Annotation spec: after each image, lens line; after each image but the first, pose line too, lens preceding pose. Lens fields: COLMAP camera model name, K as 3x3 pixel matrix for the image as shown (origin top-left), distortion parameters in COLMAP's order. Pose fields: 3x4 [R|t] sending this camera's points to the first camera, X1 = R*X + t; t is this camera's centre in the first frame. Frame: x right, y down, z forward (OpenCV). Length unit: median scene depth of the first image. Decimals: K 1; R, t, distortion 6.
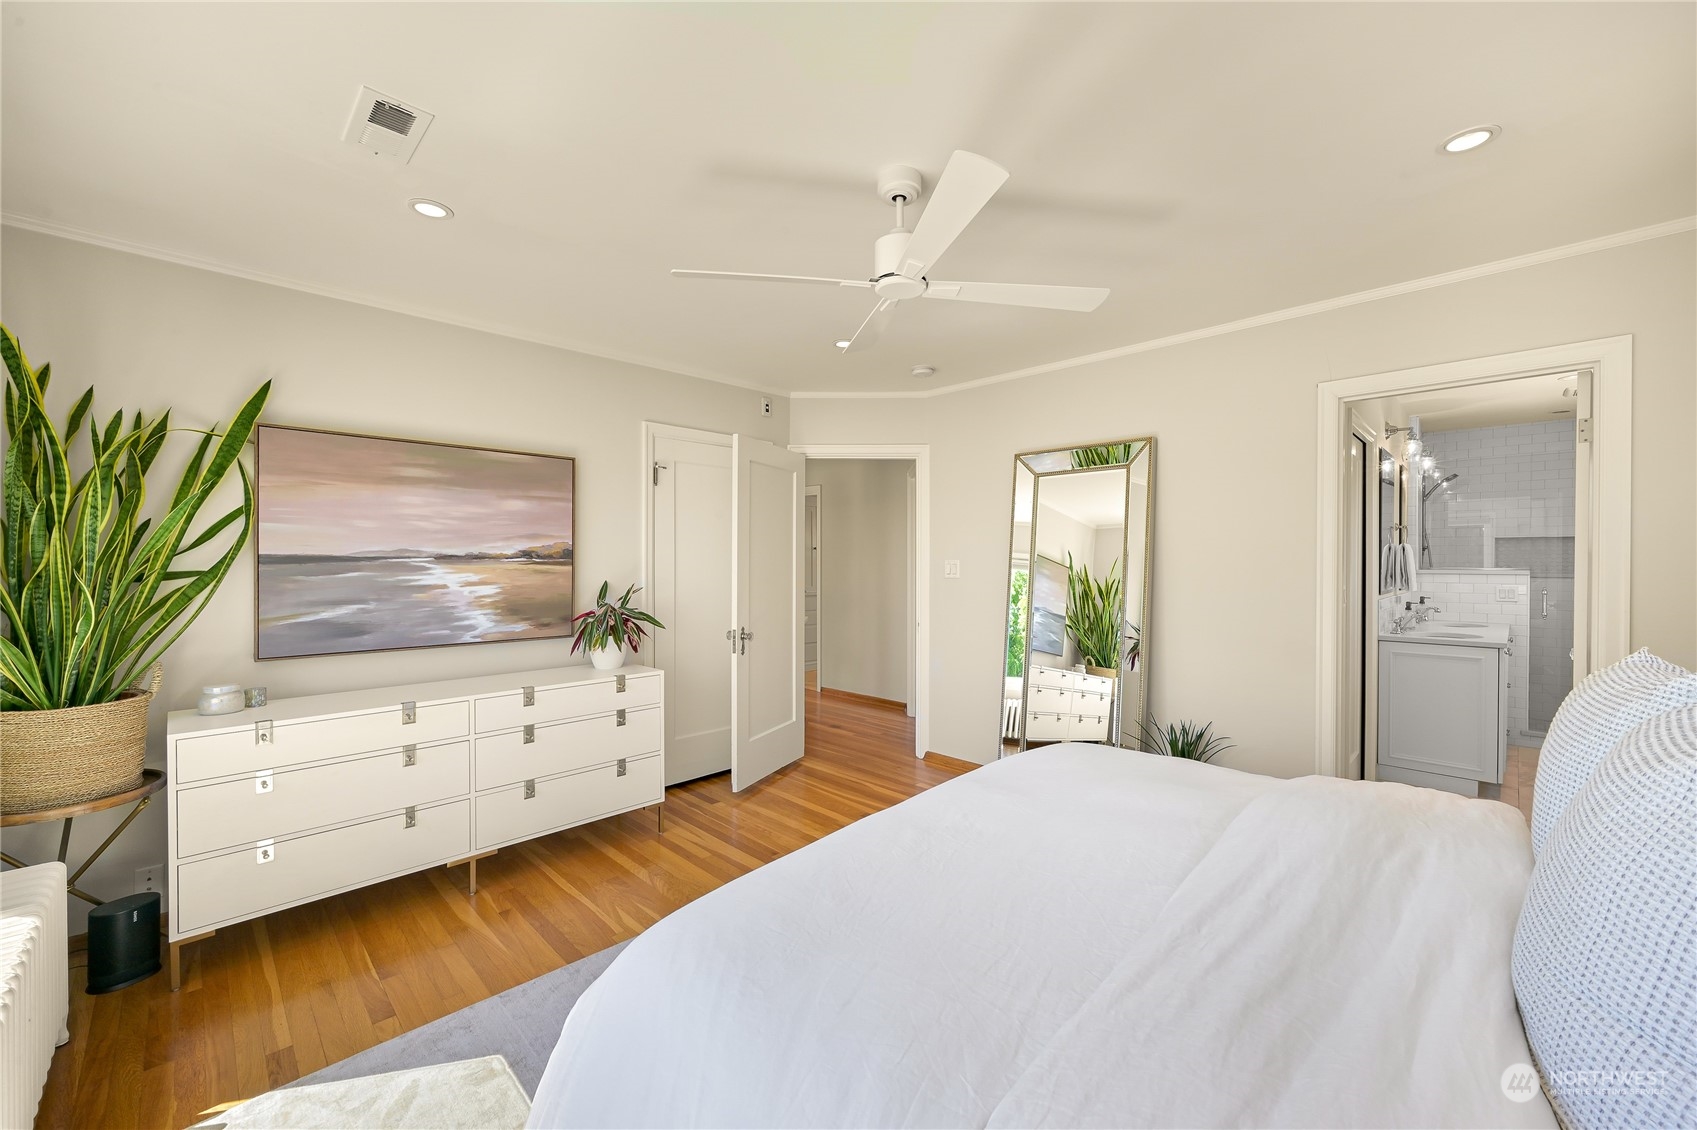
lens RADIAL K [[673.7, 0, 860.8], [0, 673.7, 575.0], [0, 0, 1]] dist [-0.001812, 0.000165]
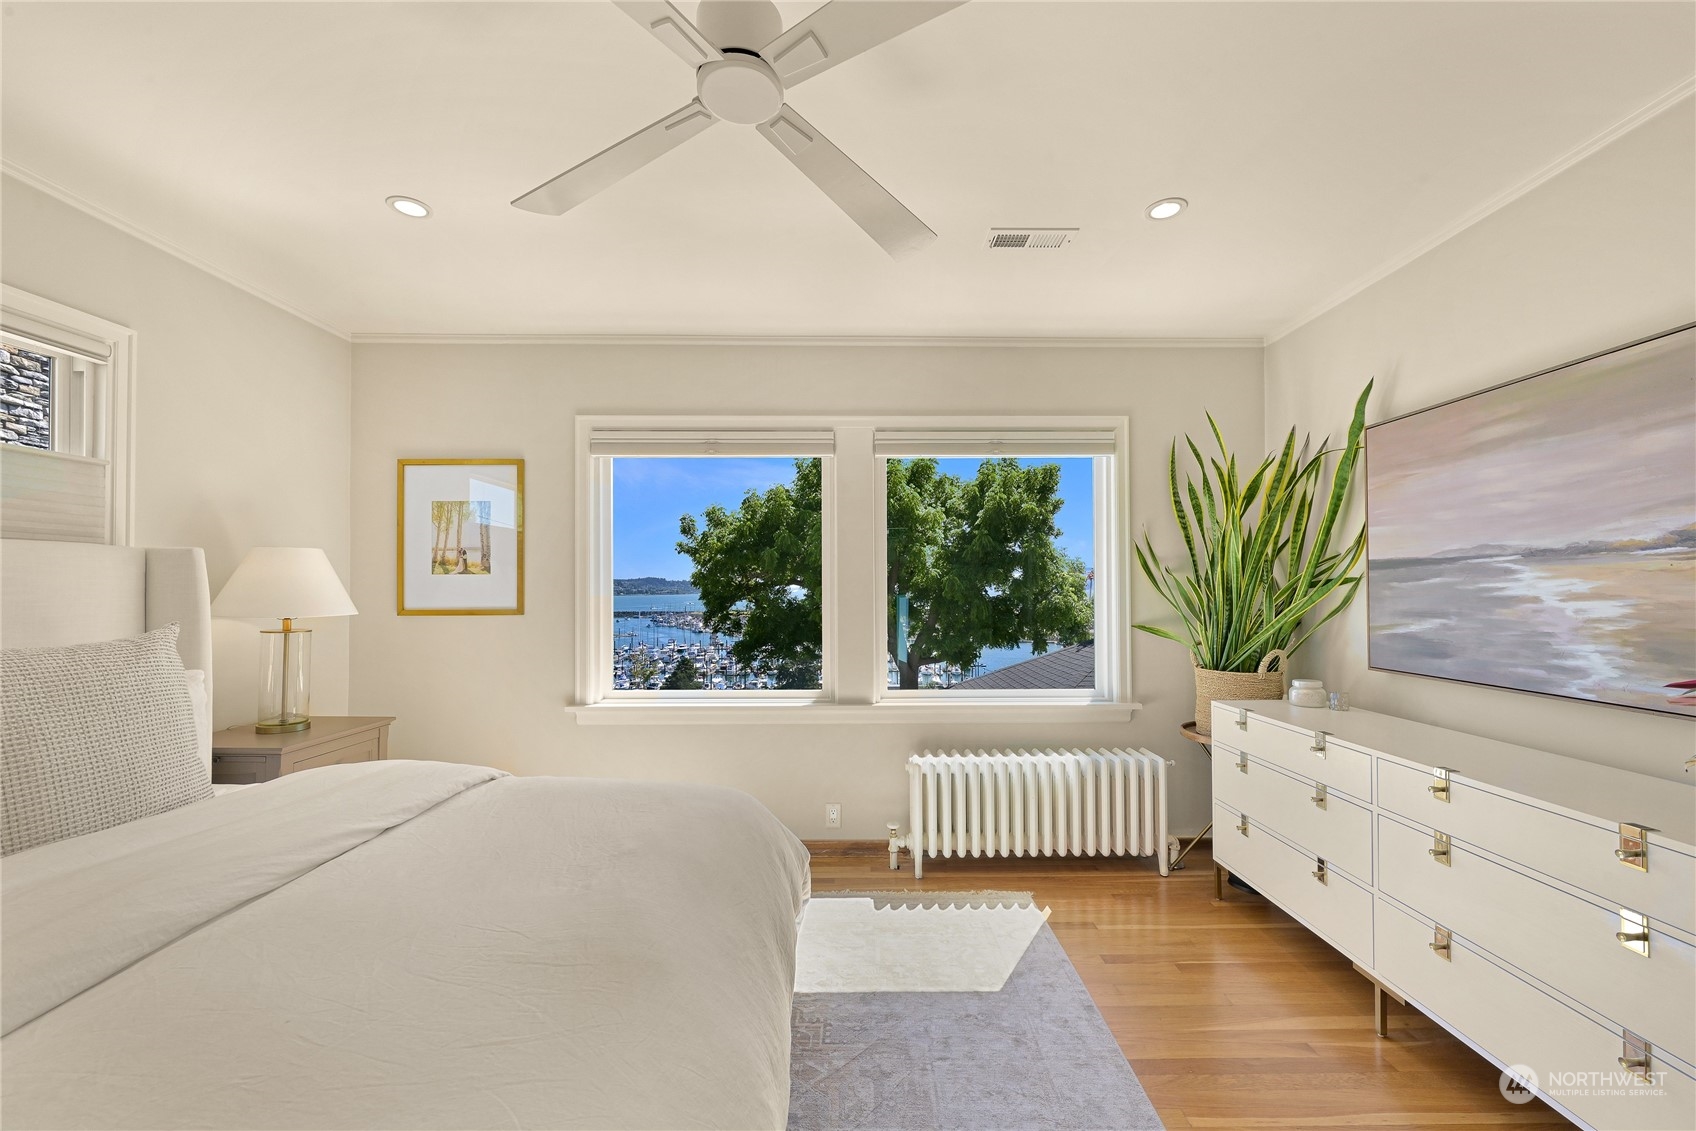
lens RADIAL K [[673.4, 0, 860.3], [0, 673.4, 575.4], [0, 0, 1]] dist [-0.001812, 0.000165]
pose [[-0.717687, -0.009294, -0.696303, 0.279812], [-0.006047, 0.999956, -0.007114, 0.002932], [0.696339, -0.000895, -0.717712, 1.033661]]
